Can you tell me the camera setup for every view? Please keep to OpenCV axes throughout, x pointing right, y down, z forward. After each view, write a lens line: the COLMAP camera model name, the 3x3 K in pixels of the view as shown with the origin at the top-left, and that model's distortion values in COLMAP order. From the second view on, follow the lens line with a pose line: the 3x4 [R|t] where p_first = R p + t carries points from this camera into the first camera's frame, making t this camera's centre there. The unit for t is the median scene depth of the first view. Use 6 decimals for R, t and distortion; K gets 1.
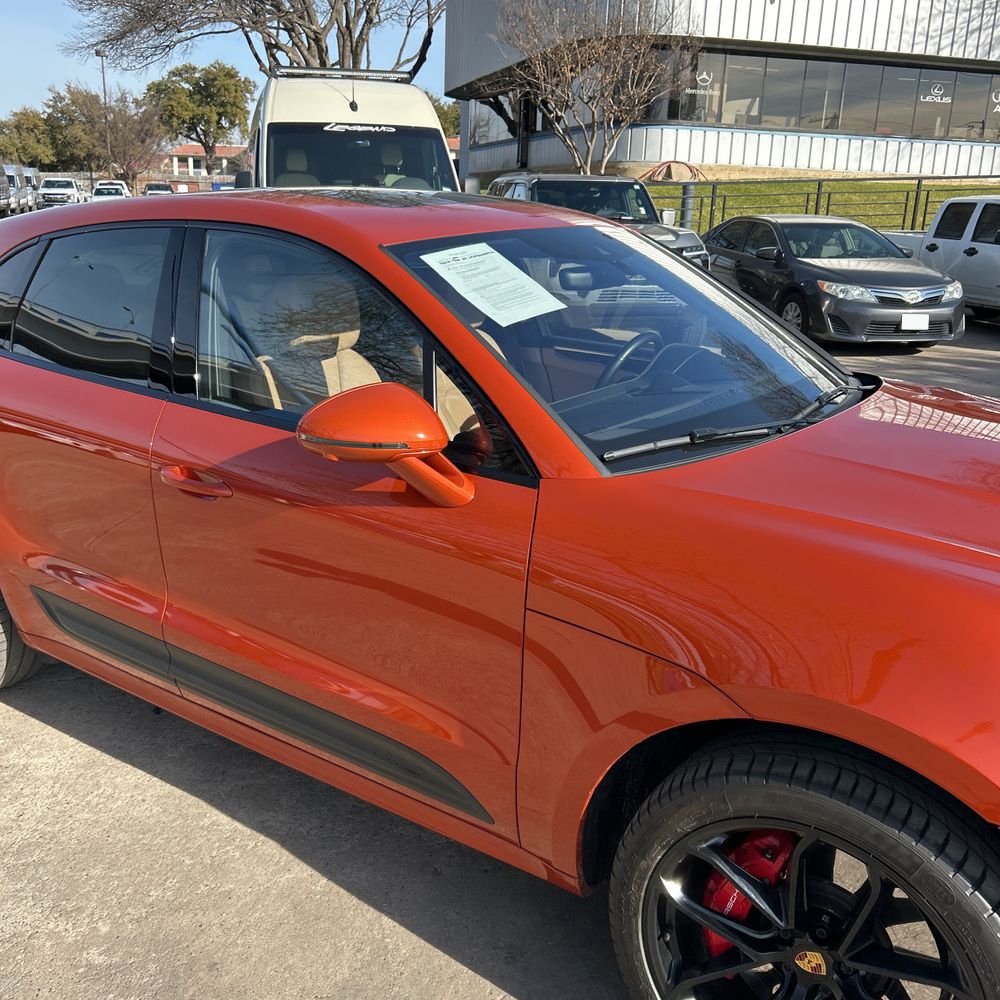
lens RADIAL K [[1015.1, 0, 484.4], [0, 1015.1, 496.1], [0, 0, 1]] dist [0.010954, 0.000000]
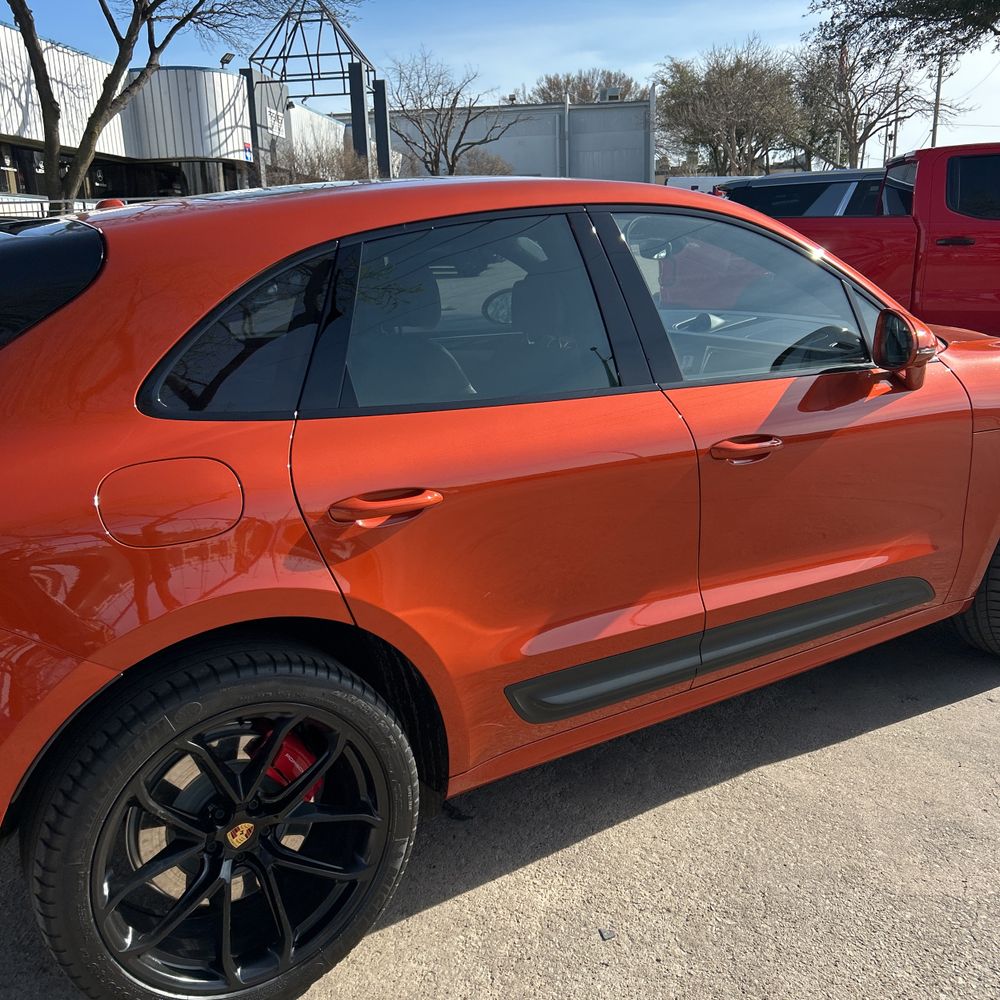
lens RADIAL K [[1015.1, 0, 494.1], [0, 1015.1, 503.9], [0, 0, 1]] dist [0.010954, 0.000000]
pose [[0.376134, -0.265193, 0.887804, -0.286183], [0.290975, 0.943501, 0.158553, -0.043575], [-0.879691, 0.198692, 0.432047, 0.171002]]
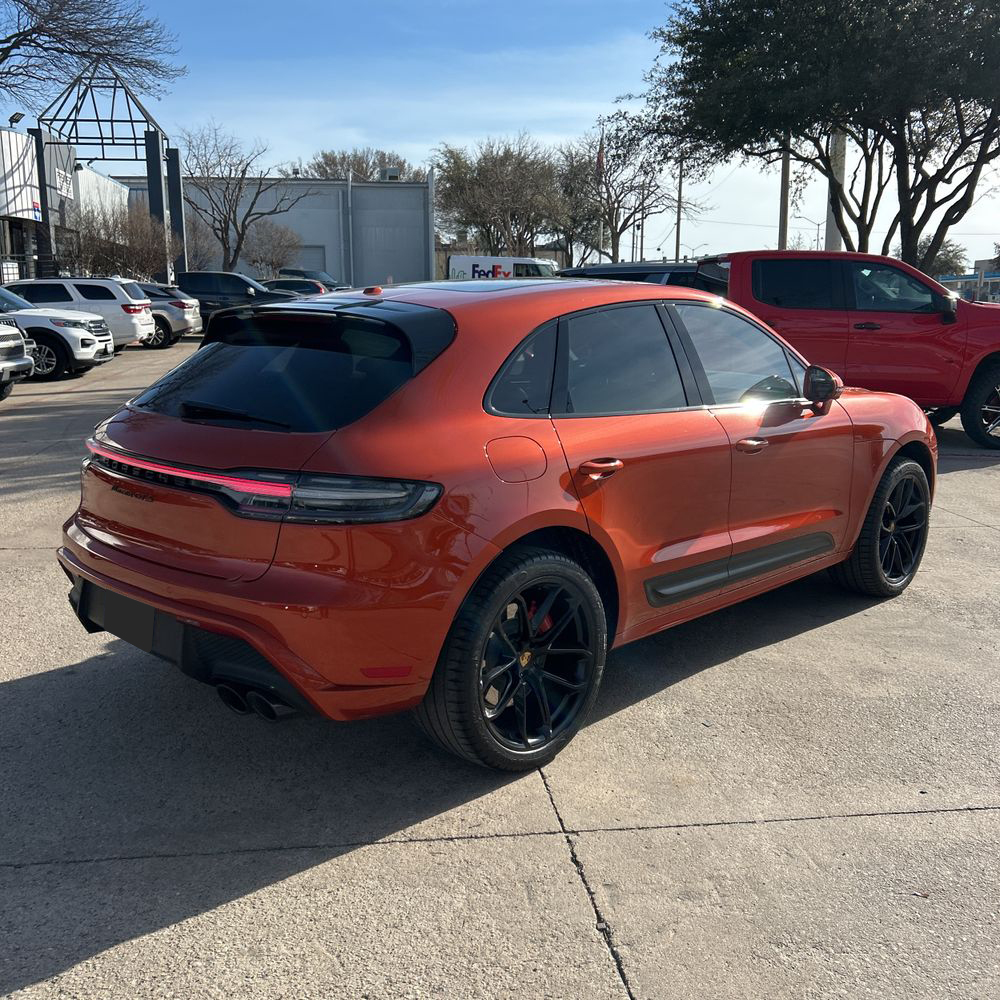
lens RADIAL K [[1015.1, 0, 492.2], [0, 1015.1, 494.6], [0, 0, 1]] dist [0.010954, 0.000000]
pose [[0.162883, -0.201091, 0.965935, -0.446002], [0.272693, 0.950050, 0.151801, -0.069307], [-0.948213, 0.238678, 0.209583, 0.233465]]
